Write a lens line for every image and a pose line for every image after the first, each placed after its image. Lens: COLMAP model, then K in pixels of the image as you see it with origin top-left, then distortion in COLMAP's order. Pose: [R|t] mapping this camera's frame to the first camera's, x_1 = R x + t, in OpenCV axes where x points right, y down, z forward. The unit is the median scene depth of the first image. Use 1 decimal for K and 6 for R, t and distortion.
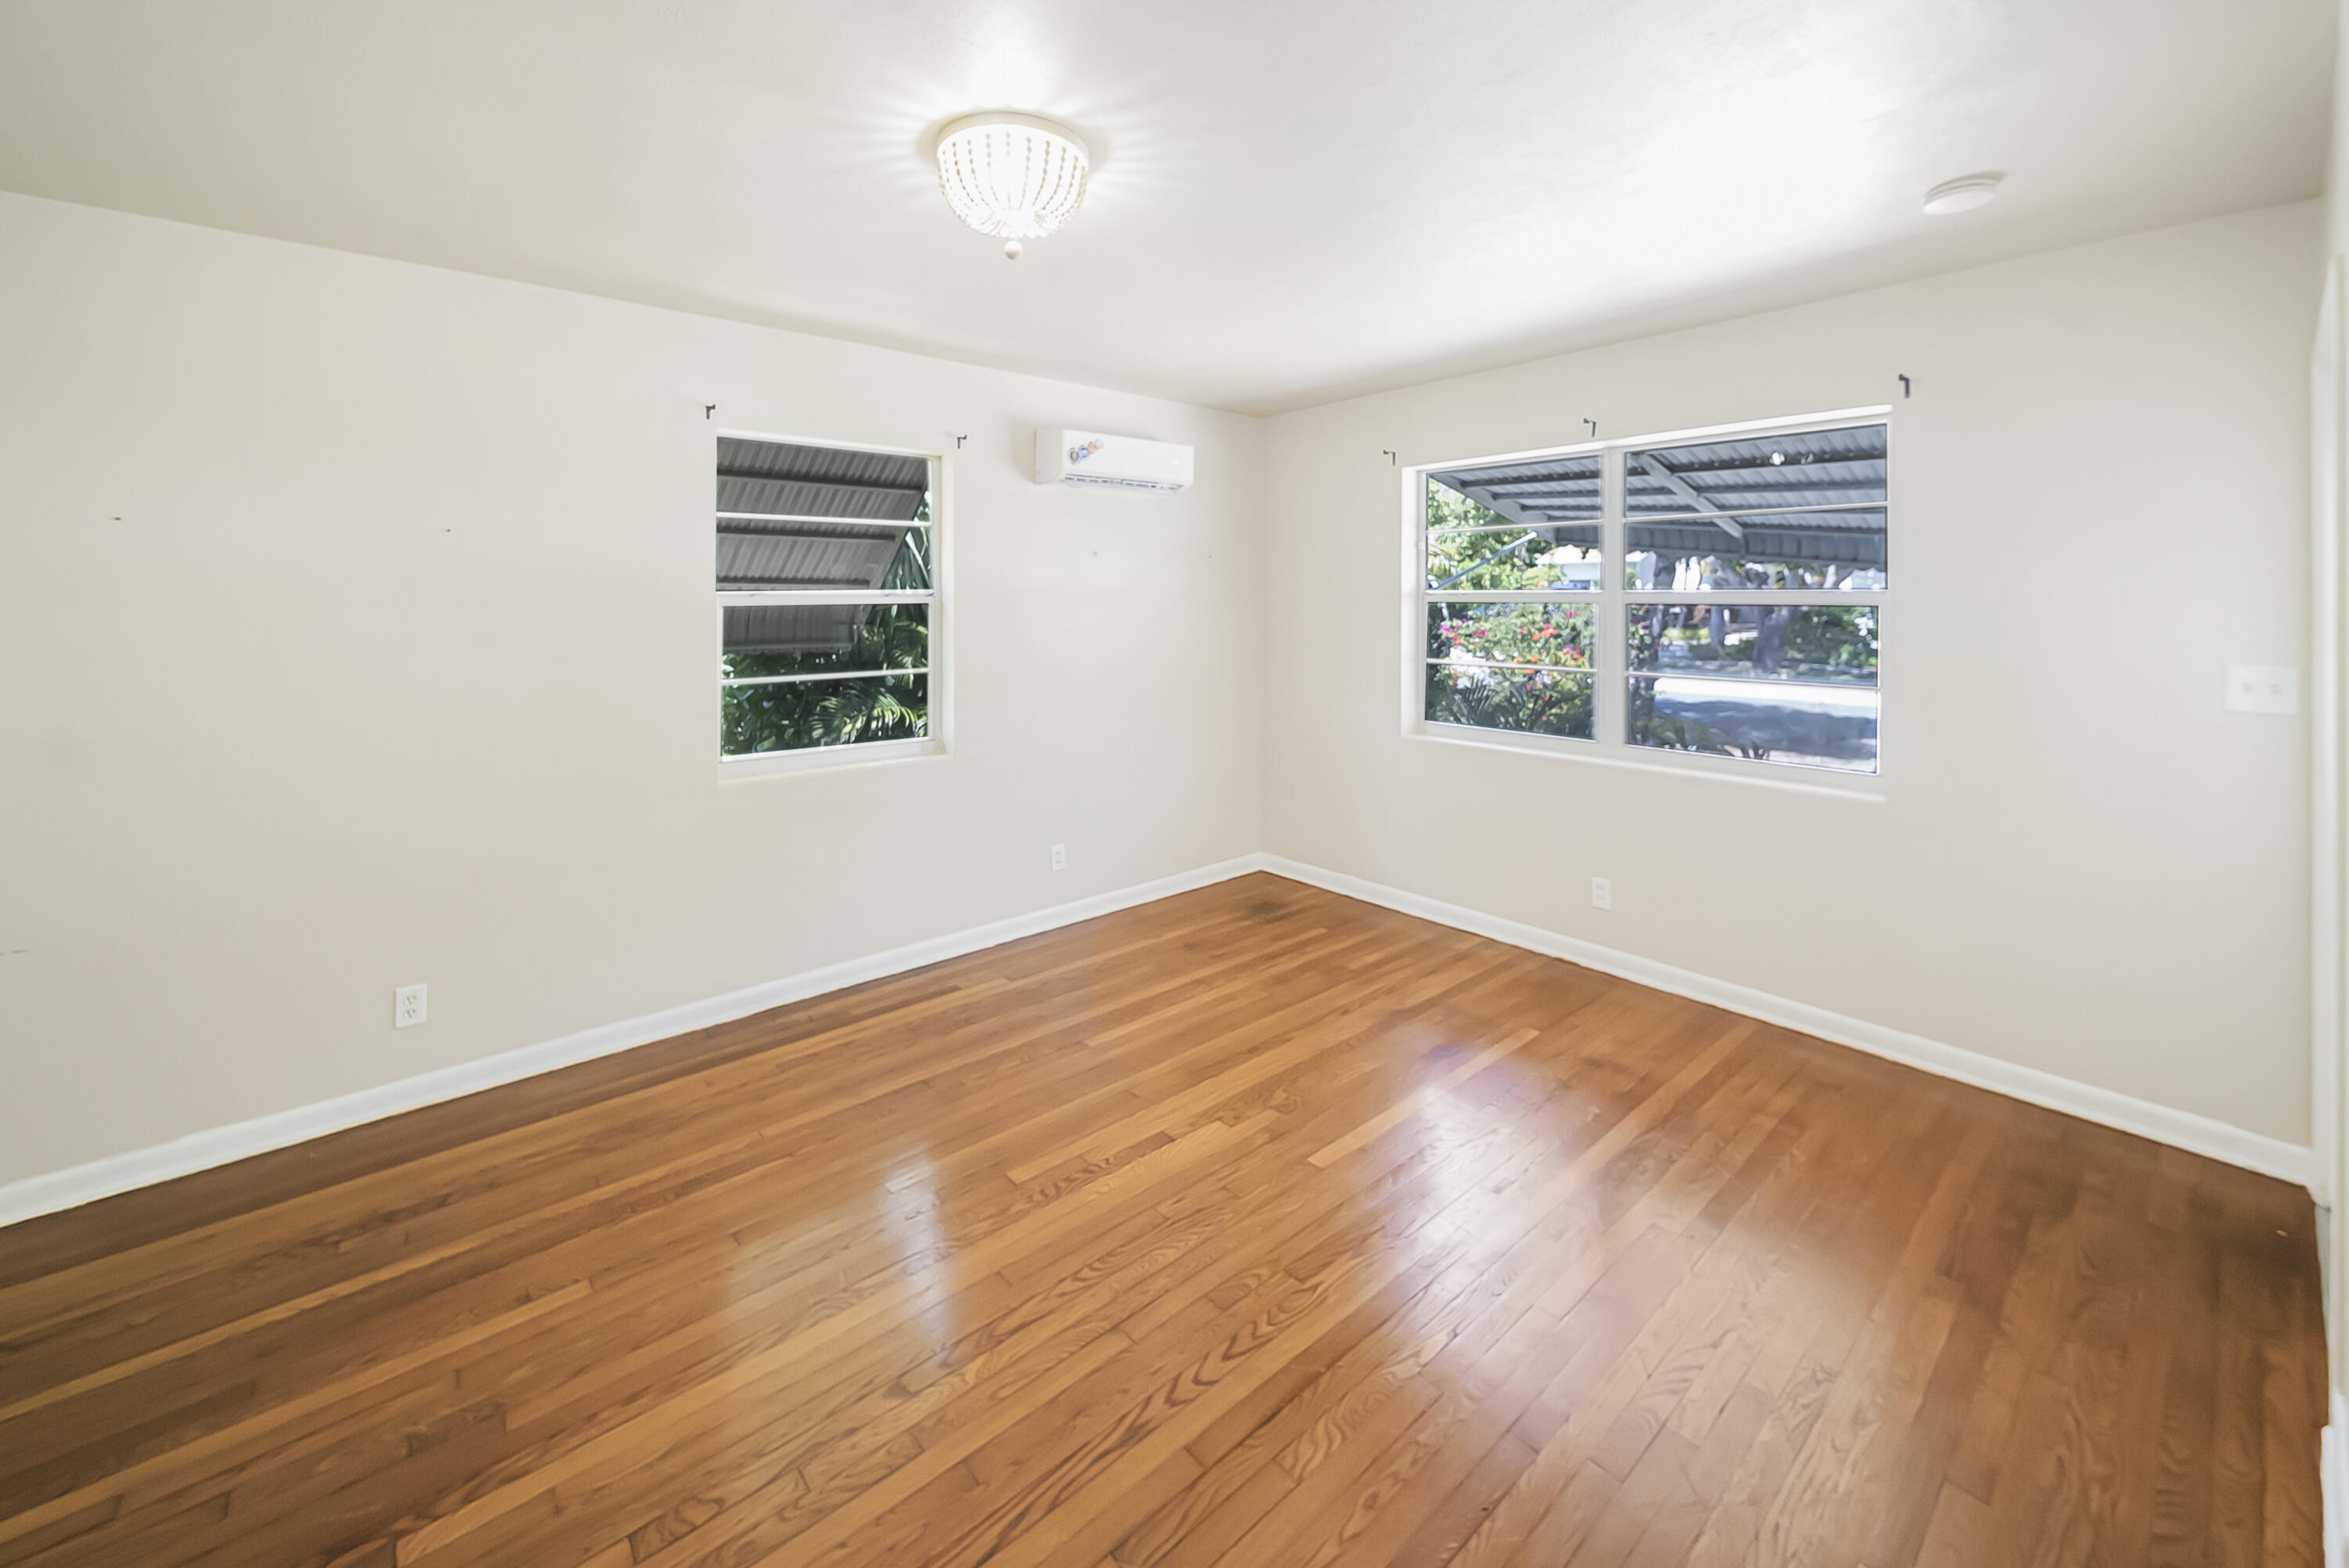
lens RADIAL K [[905.4, 0, 1159.3], [0, 905.4, 778.9], [0, 0, 1]] dist [0.019187, 0.000002]
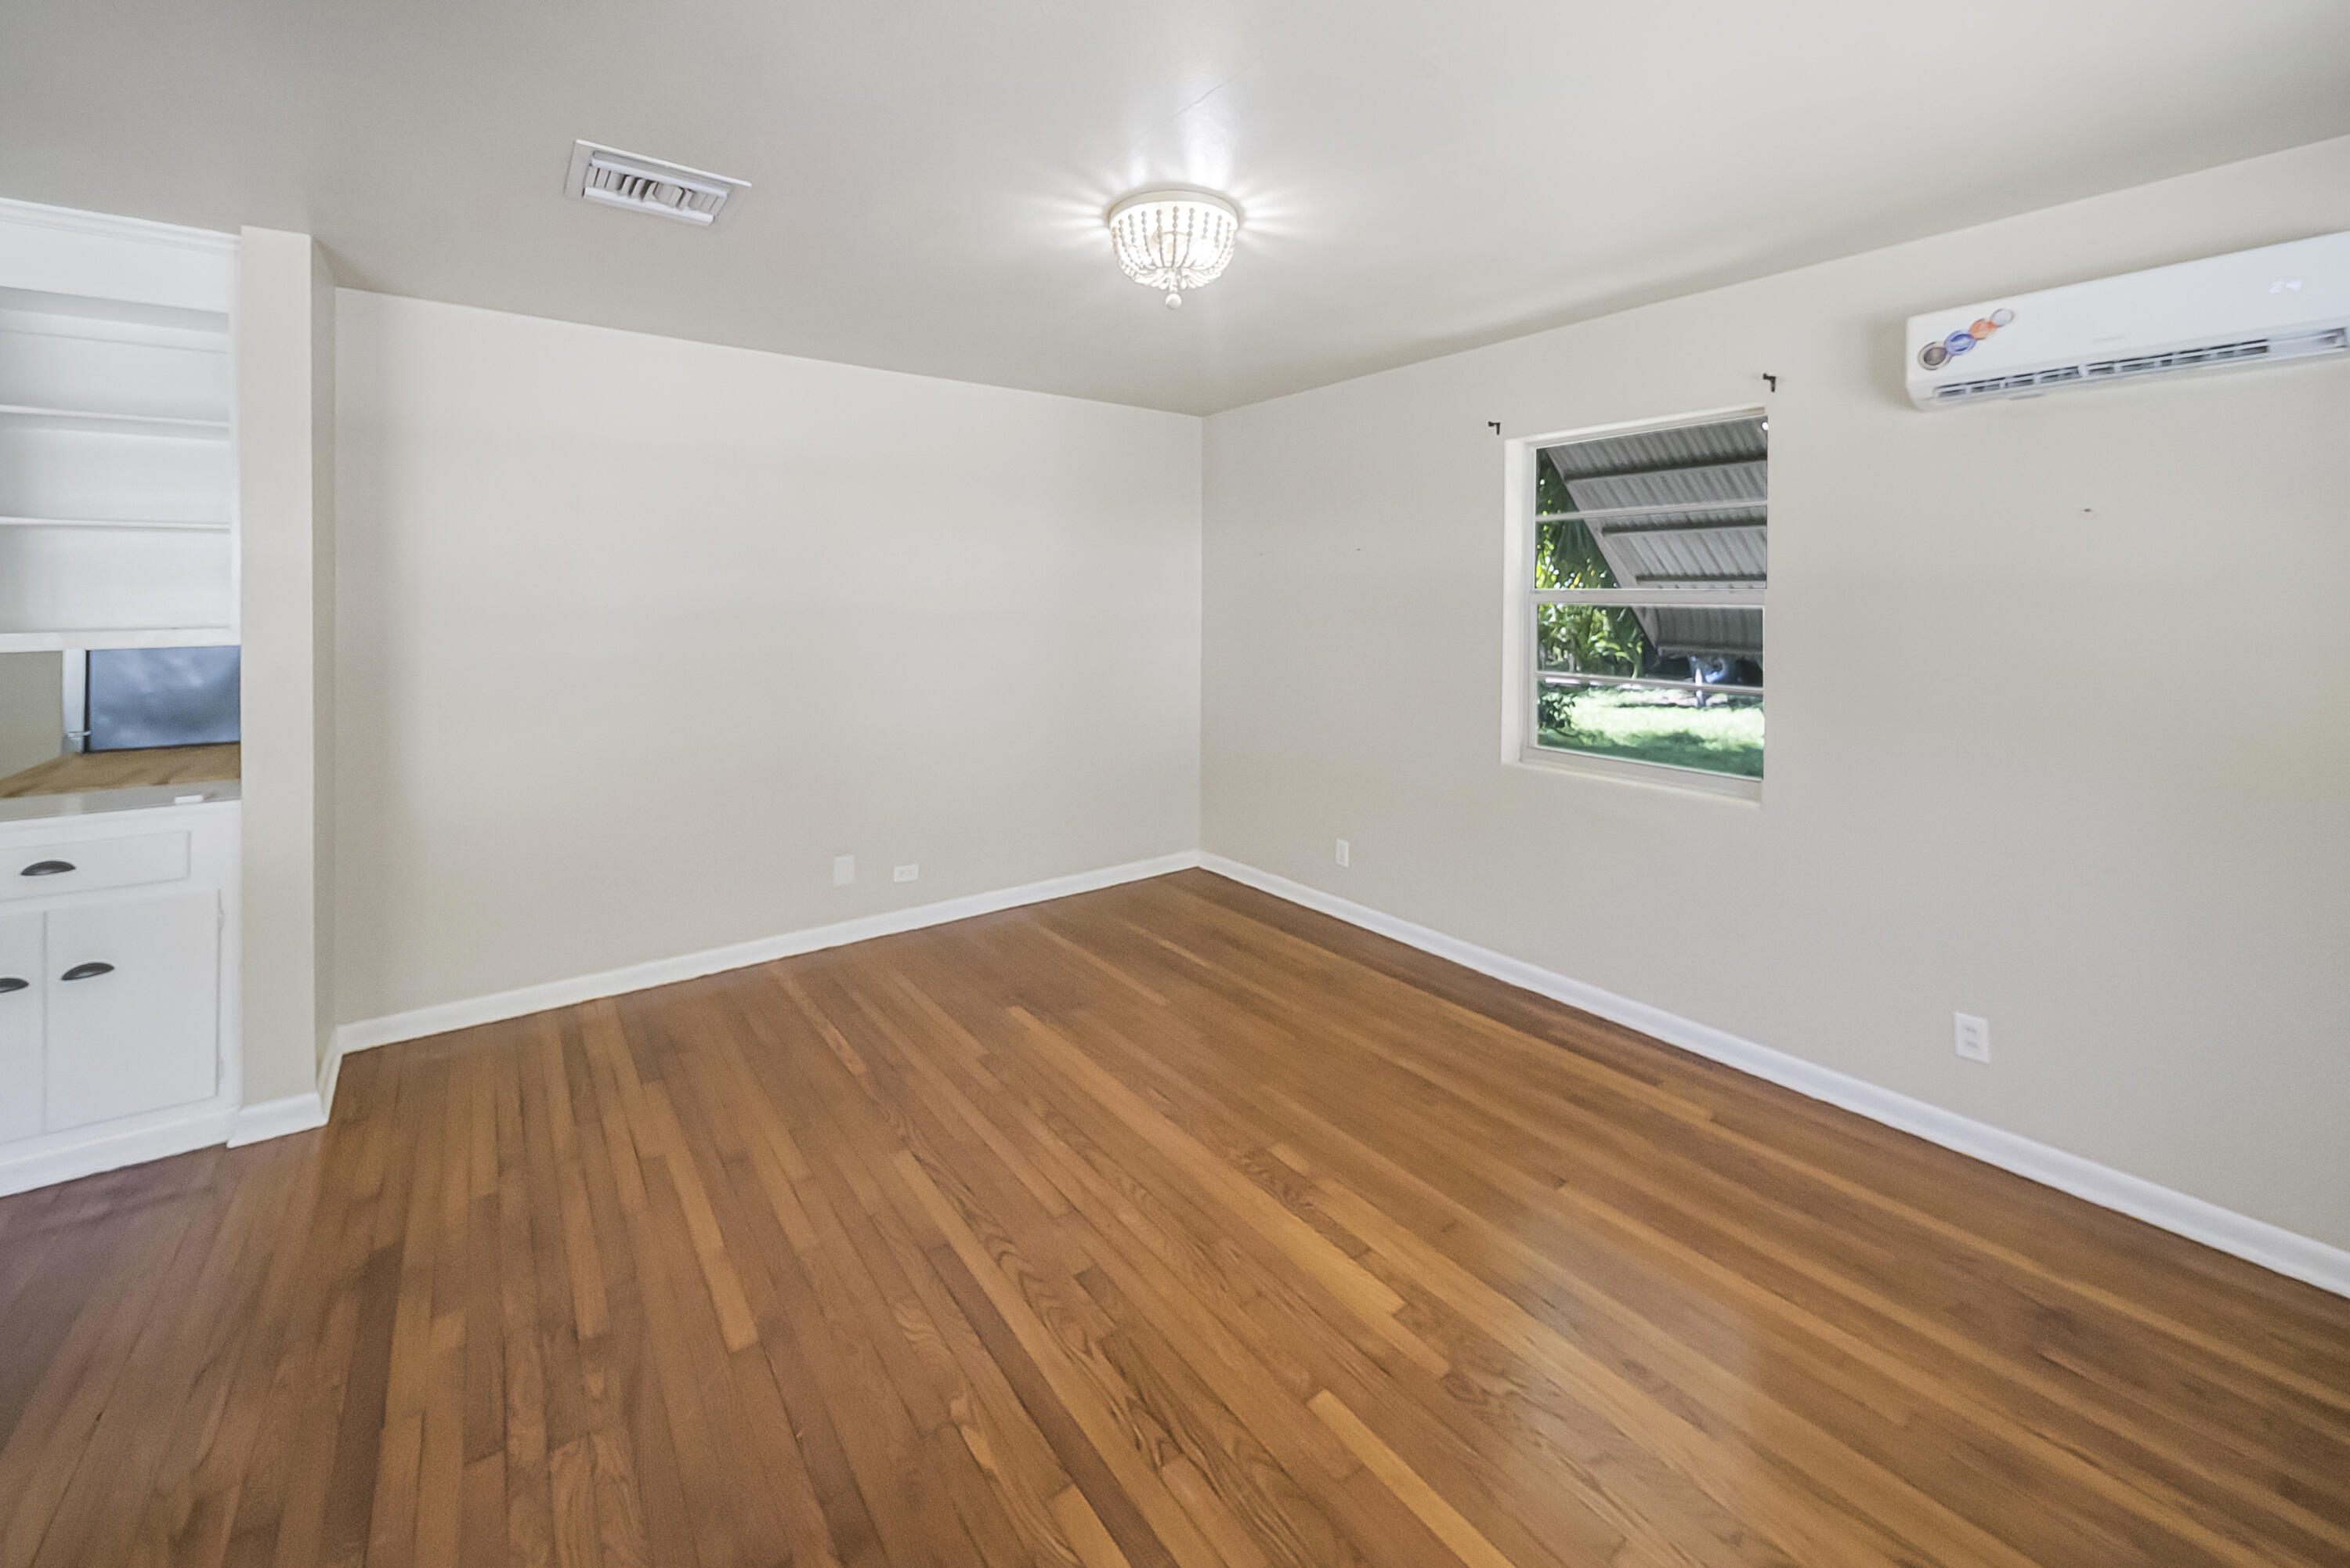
lens RADIAL K [[906.8, 0, 1216.5], [0, 906.8, 785.4], [0, 0, 1]] dist [0.010969, -0.000033]
pose [[-0.035433, 0.207940, -0.977500, 0.765931], [-0.196701, 0.957530, 0.210822, -0.168810], [0.979823, 0.199745, 0.006974, 0.816447]]
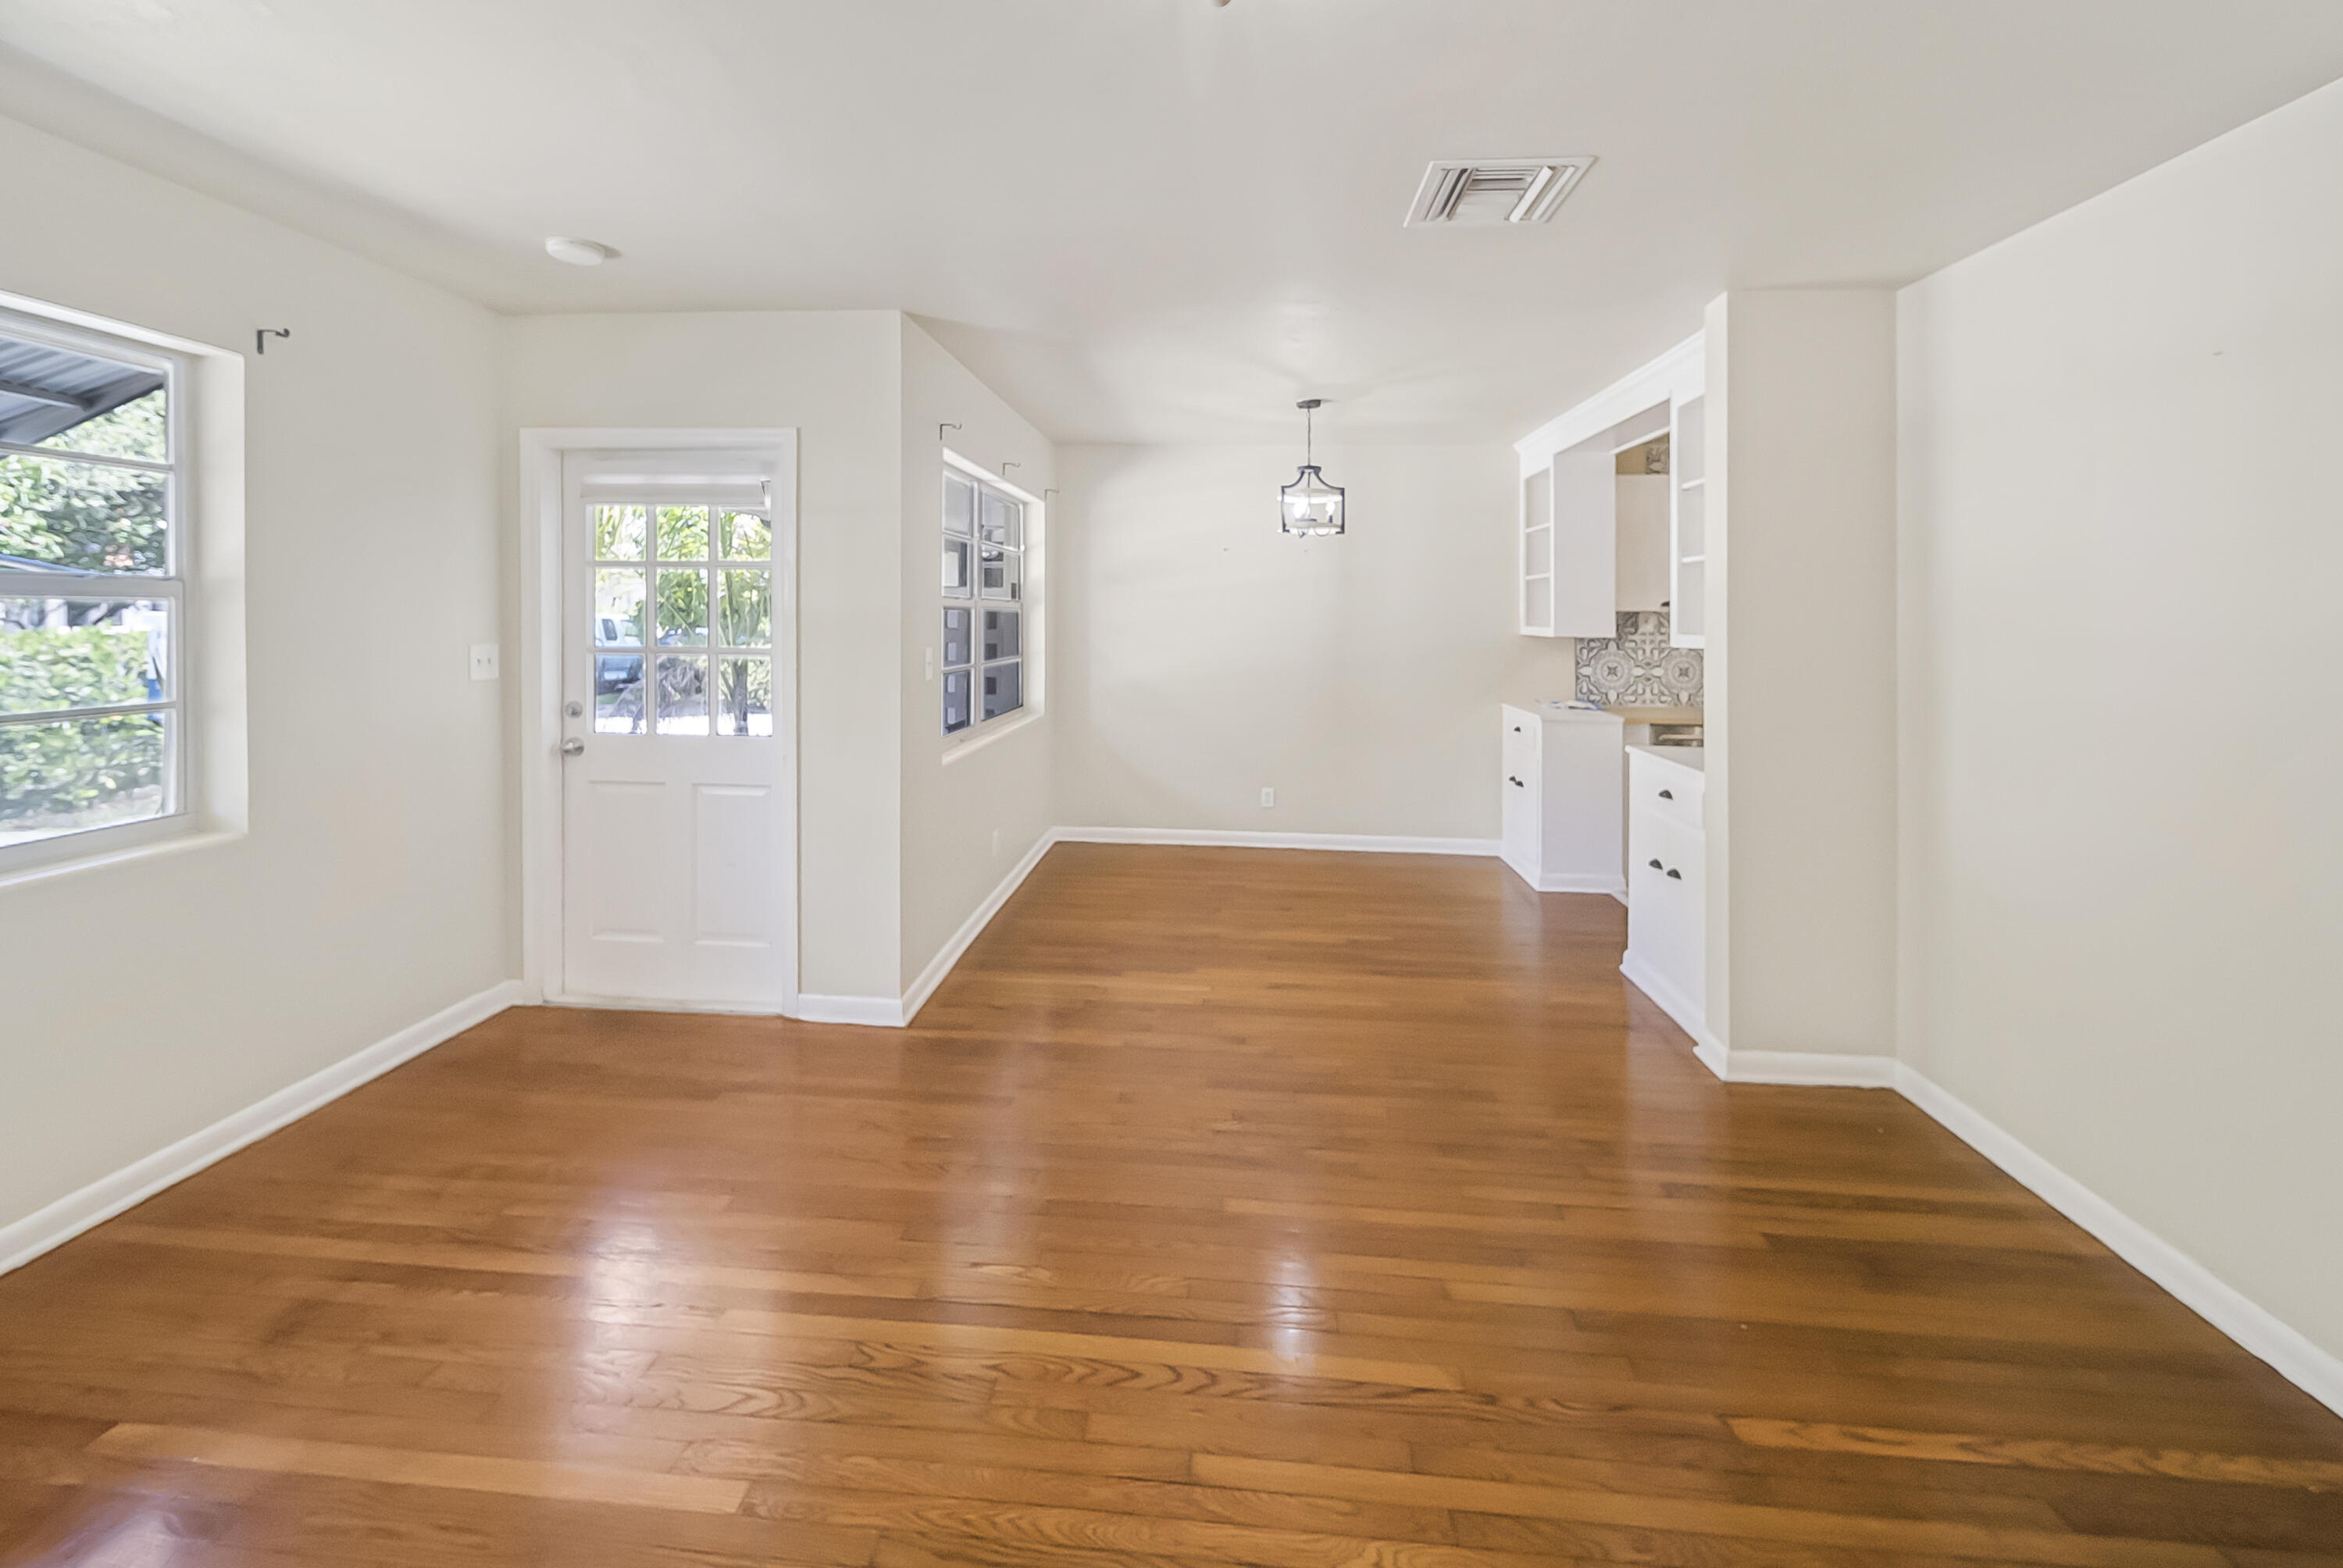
lens RADIAL K [[903.1, 0, 1156.3], [0, 903.1, 779.0], [0, 0, 1]] dist [0.019187, 0.000002]
pose [[-0.698069, -0.140816, 0.702048, -0.395699], [0.128882, 0.939748, 0.316644, -0.201449], [-0.704336, 0.311521, -0.637860, 1.037938]]
